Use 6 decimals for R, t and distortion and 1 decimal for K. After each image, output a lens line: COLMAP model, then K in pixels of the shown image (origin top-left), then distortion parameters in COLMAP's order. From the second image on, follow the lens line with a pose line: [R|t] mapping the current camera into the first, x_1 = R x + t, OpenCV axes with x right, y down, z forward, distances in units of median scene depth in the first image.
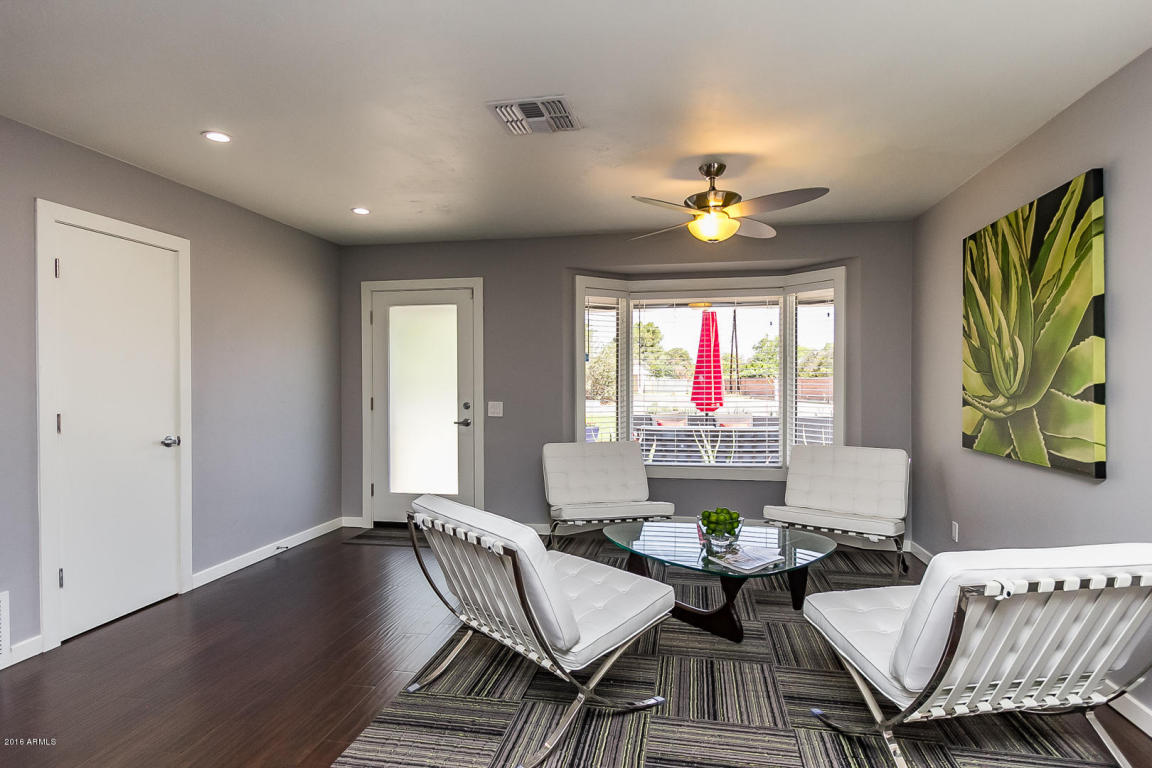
lens RADIAL K [[609.1, 0, 573.3], [0, 609.1, 384.1], [0, 0, 1]] dist [-0.005194, -0.001470]
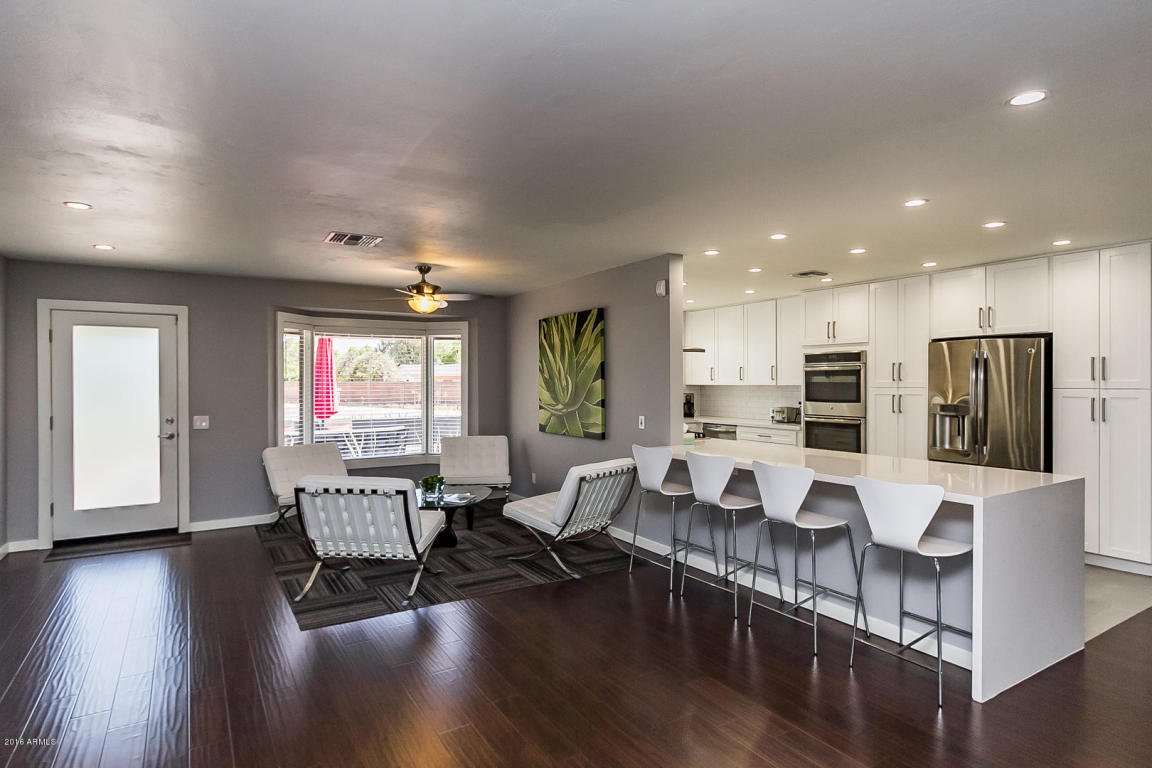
lens RADIAL K [[609.1, 0, 574.2], [0, 609.1, 384.2], [0, 0, 1]] dist [-0.005194, -0.001470]
pose [[0.733713, -0.002599, 0.679454, -0.585519], [0.003225, 0.999995, 0.000343, -0.043390], [-0.679452, 0.001940, 0.733718, -0.471915]]
